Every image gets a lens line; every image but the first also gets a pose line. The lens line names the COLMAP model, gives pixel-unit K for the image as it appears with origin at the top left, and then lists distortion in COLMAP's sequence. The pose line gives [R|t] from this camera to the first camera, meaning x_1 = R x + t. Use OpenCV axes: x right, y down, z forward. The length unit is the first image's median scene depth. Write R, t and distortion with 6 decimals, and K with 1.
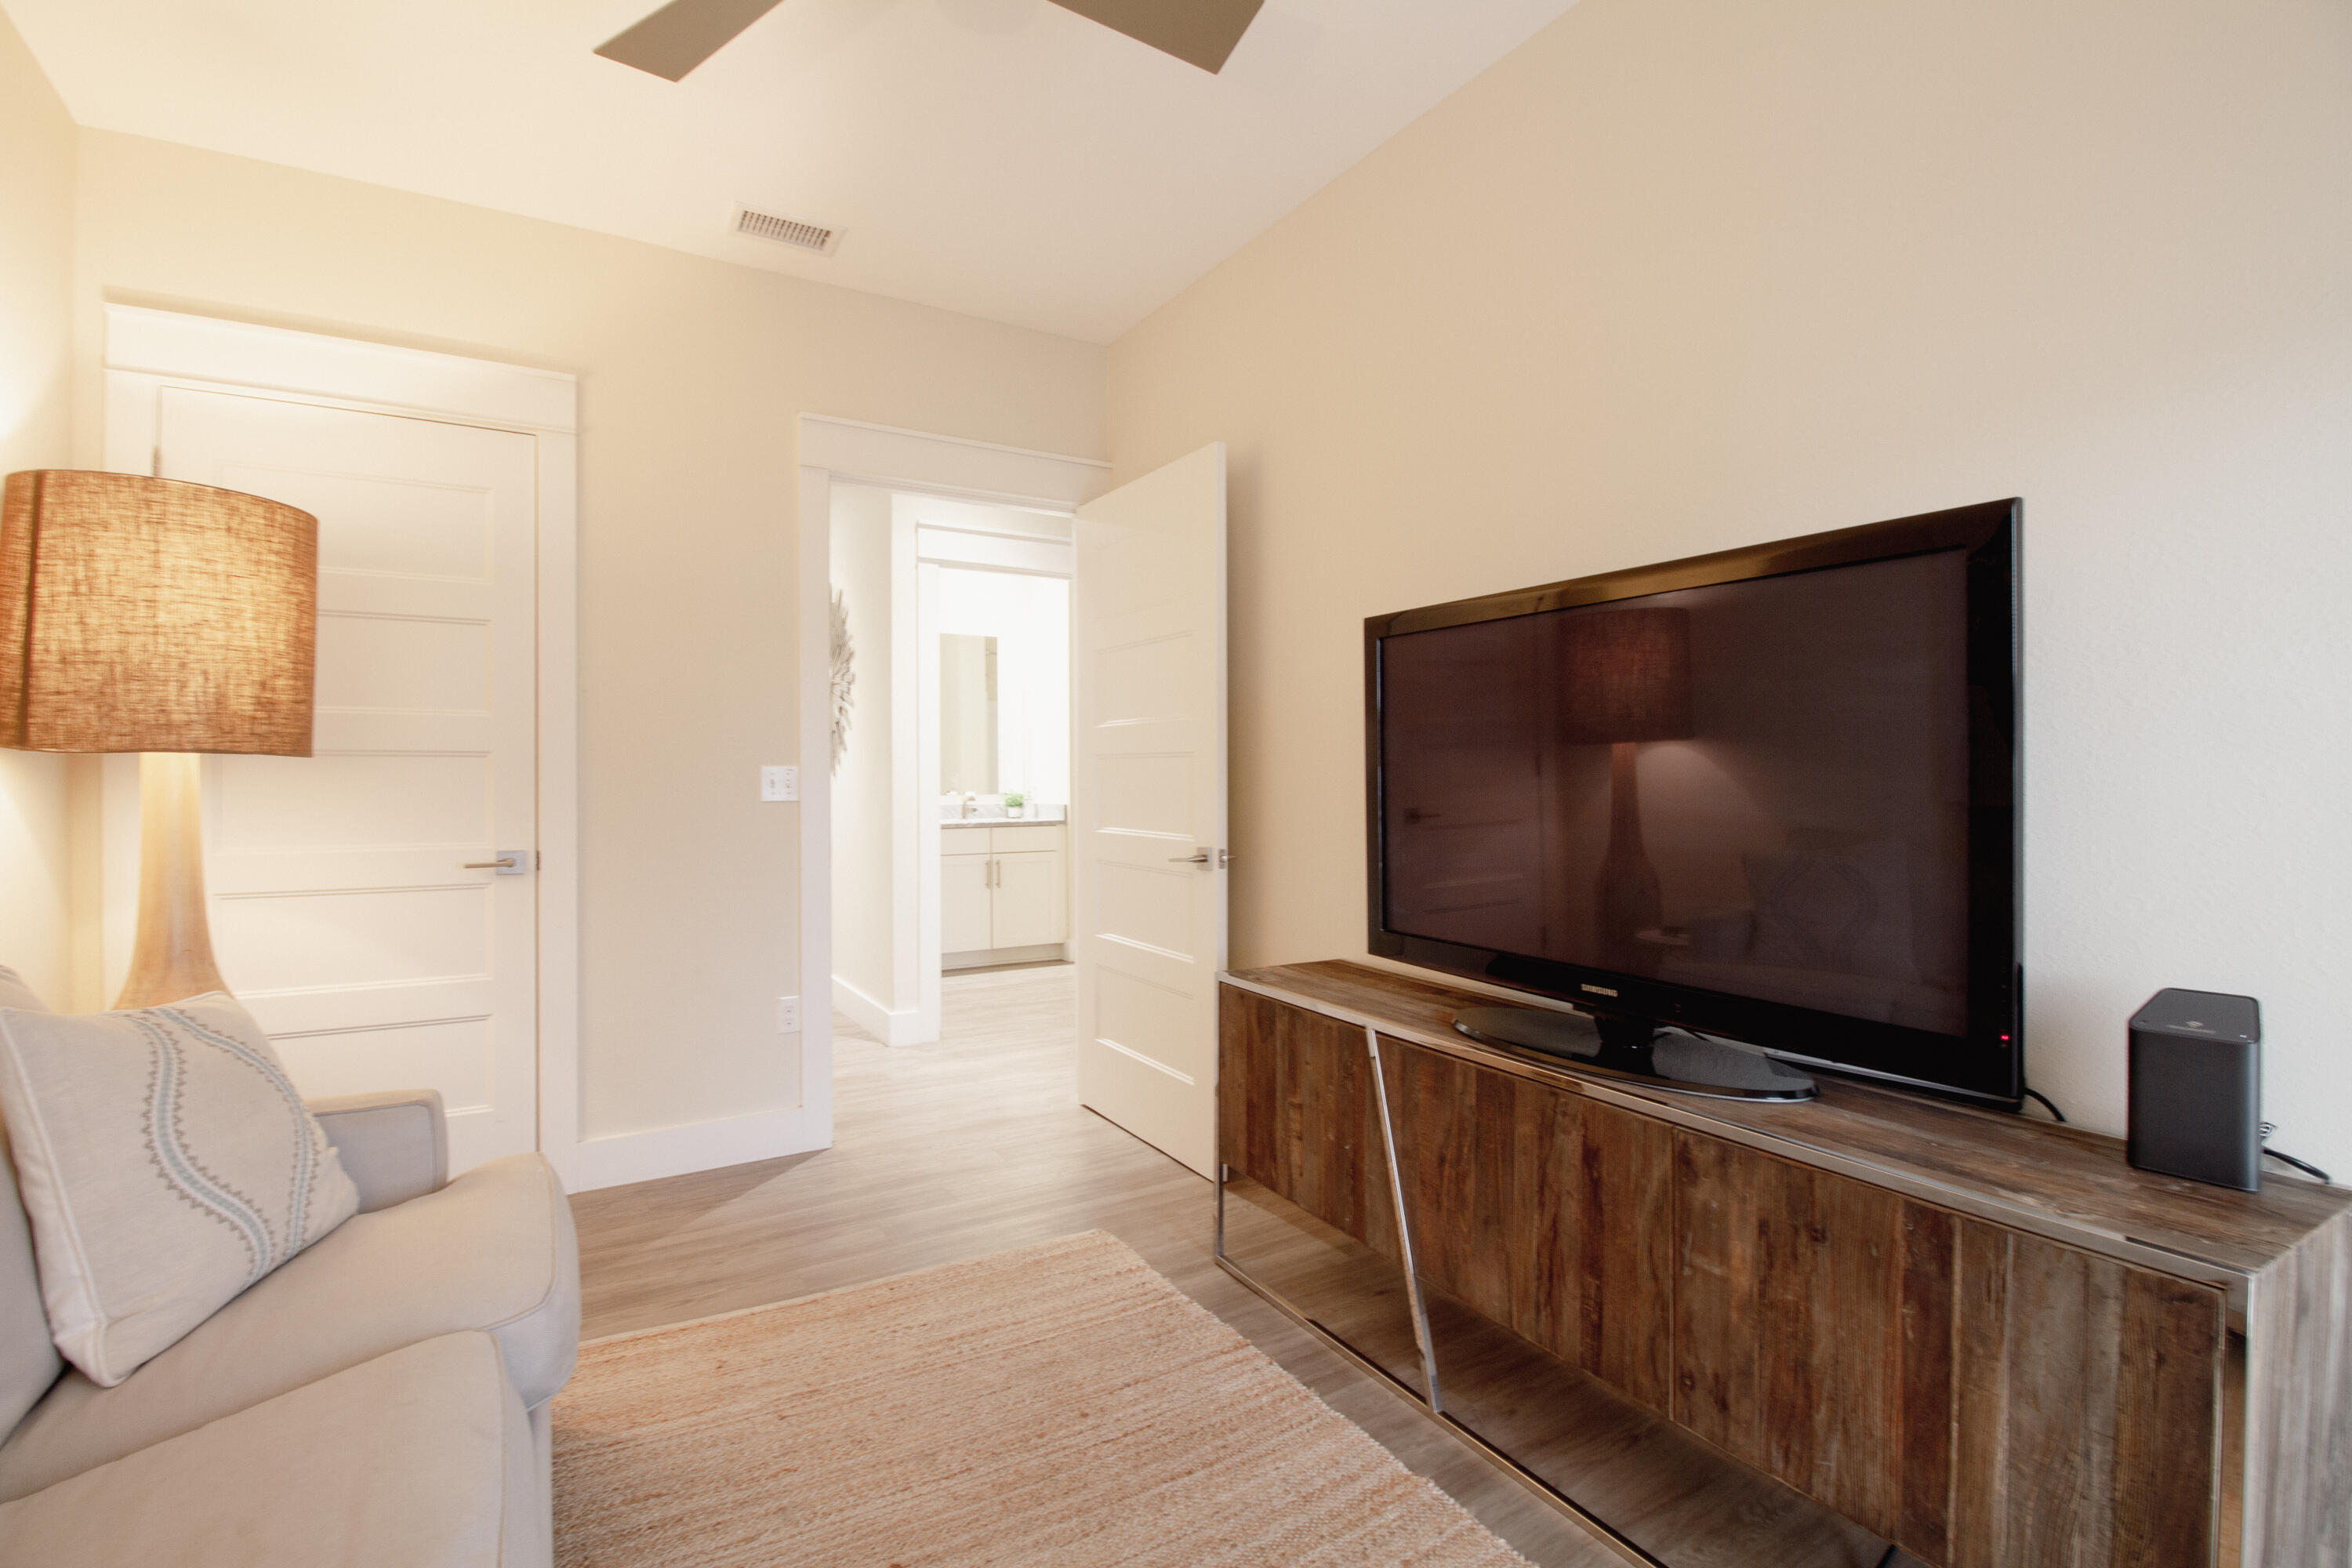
lens RADIAL K [[1116.7, 0, 1154.4], [0, 1116.7, 780.0], [0, 0, 1]] dist [0.000118, -0.015205]
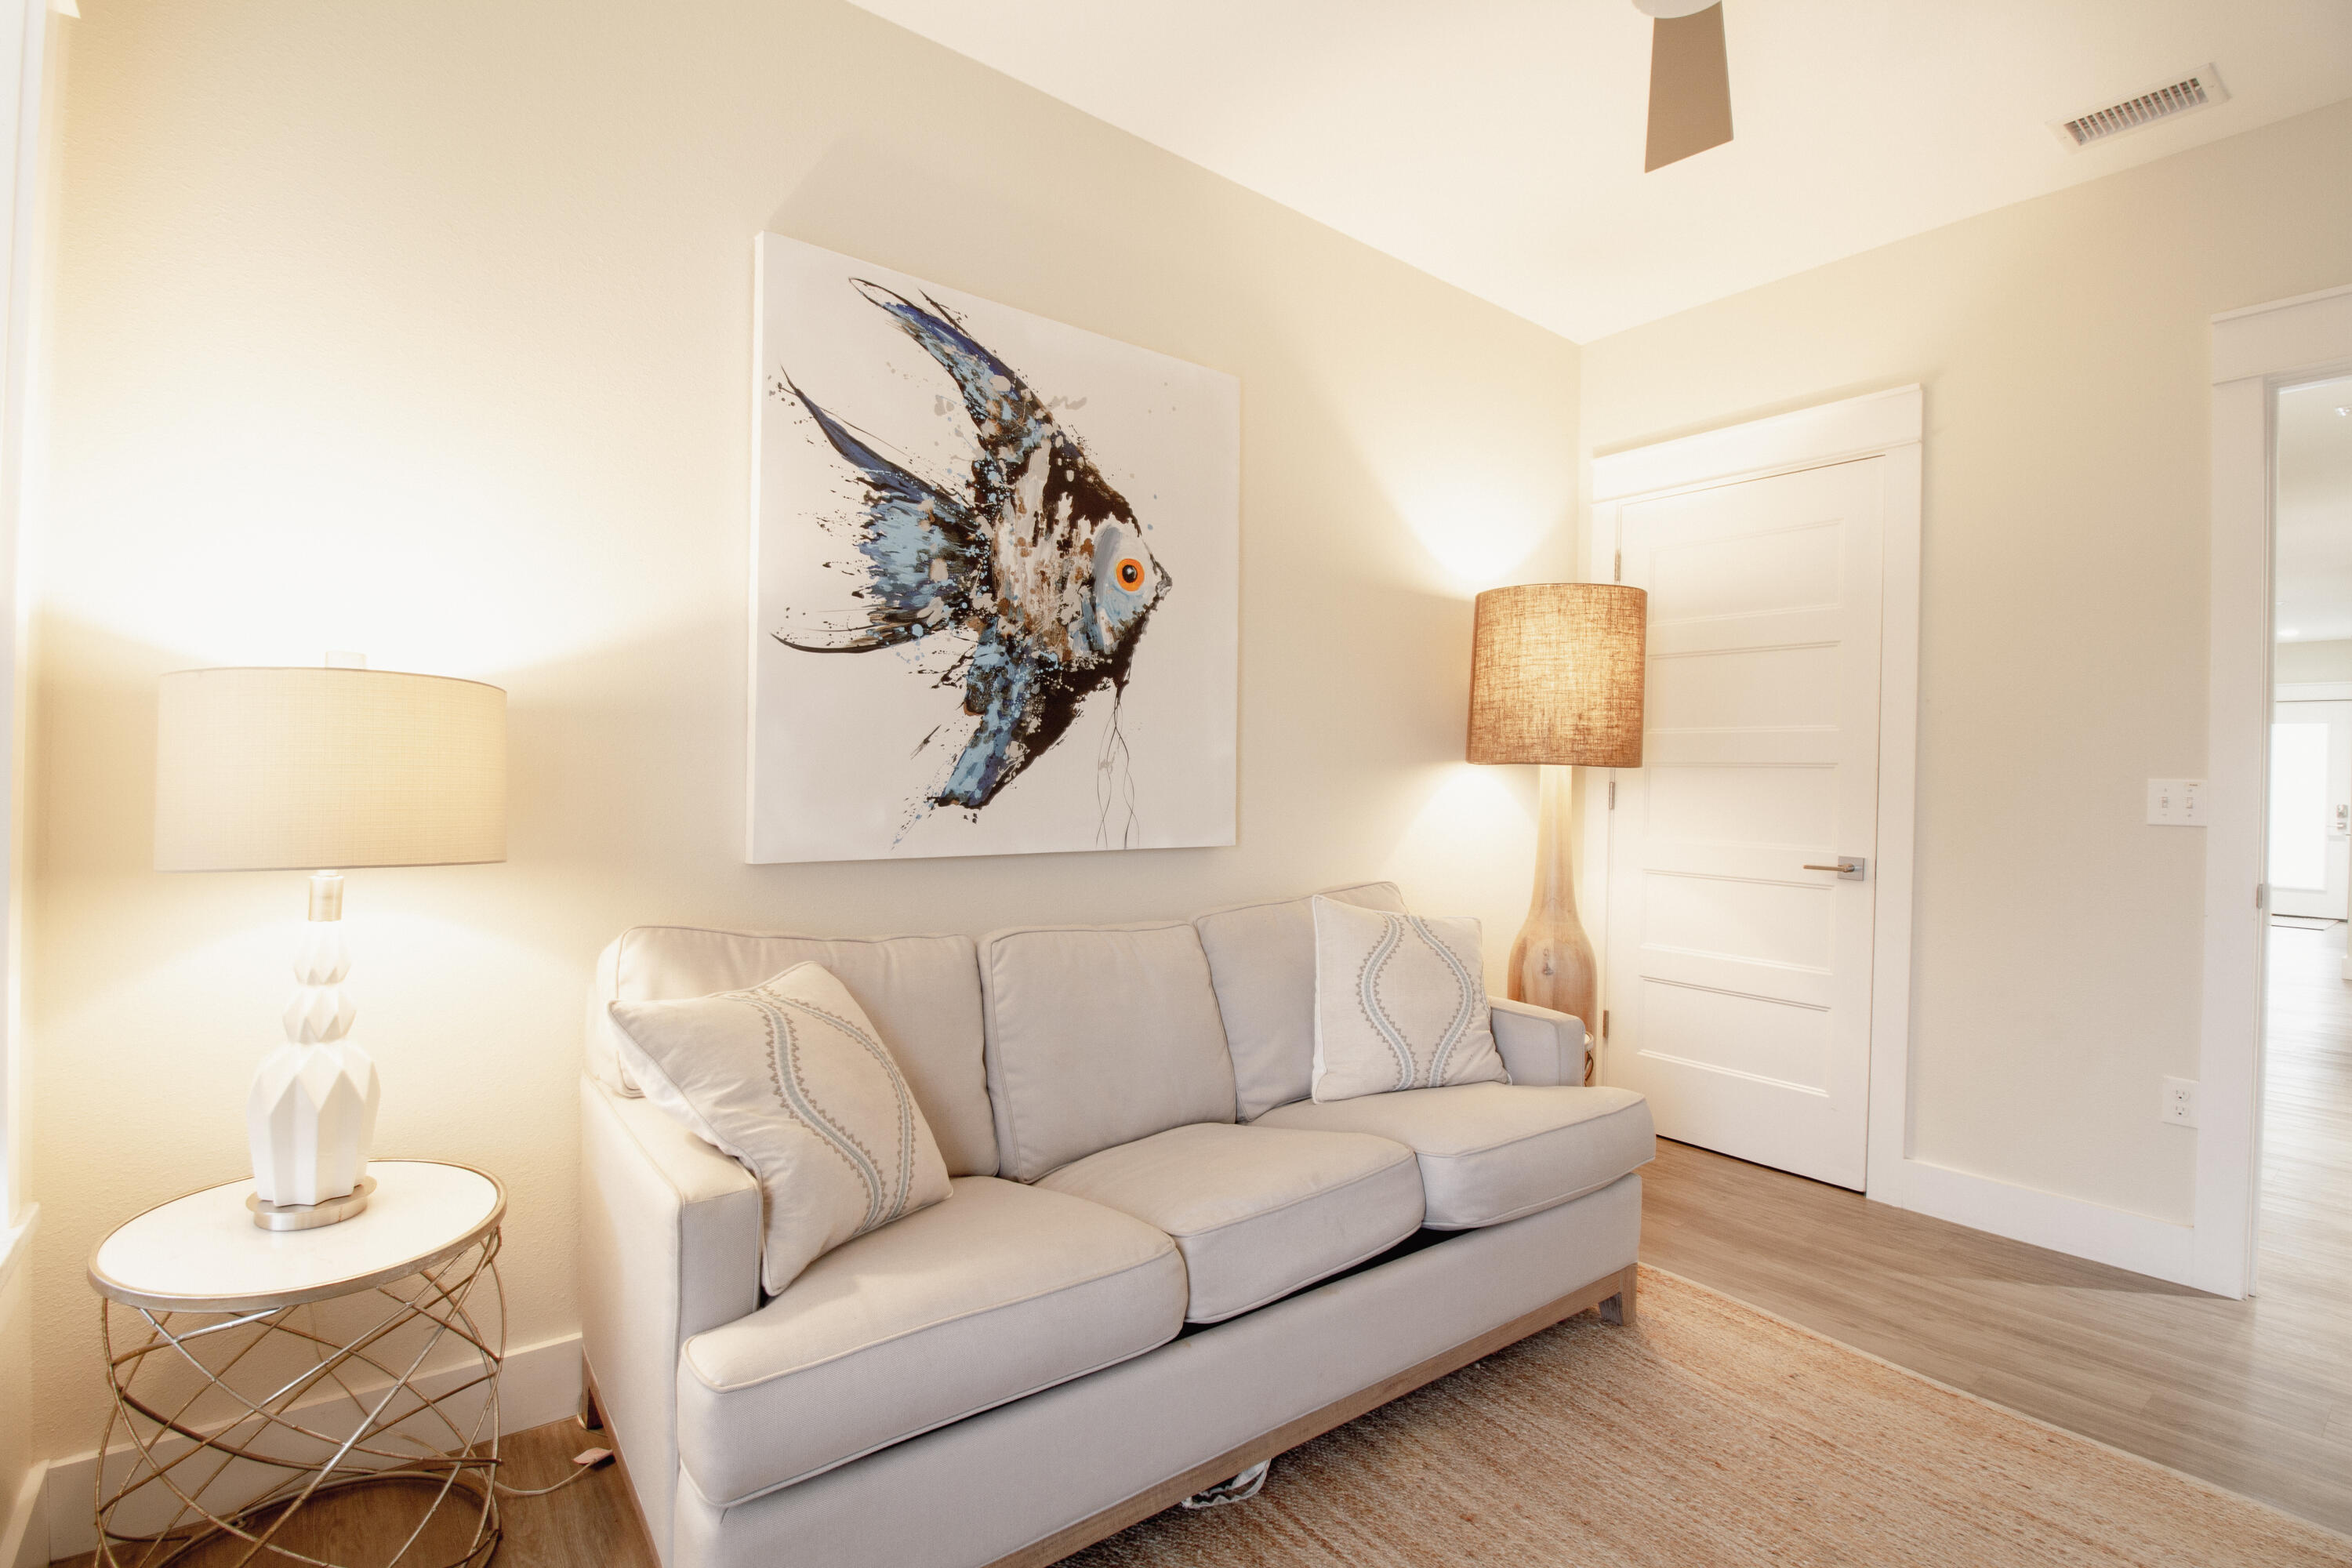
lens RADIAL K [[1116.7, 0, 1154.4], [0, 1116.7, 780.0], [0, 0, 1]] dist [0.000118, -0.015205]
pose [[0.083697, 0.009046, -0.996450, 0.544107], [-0.023001, 0.999710, 0.007144, -0.002308], [0.996226, 0.022322, 0.083880, 0.330579]]
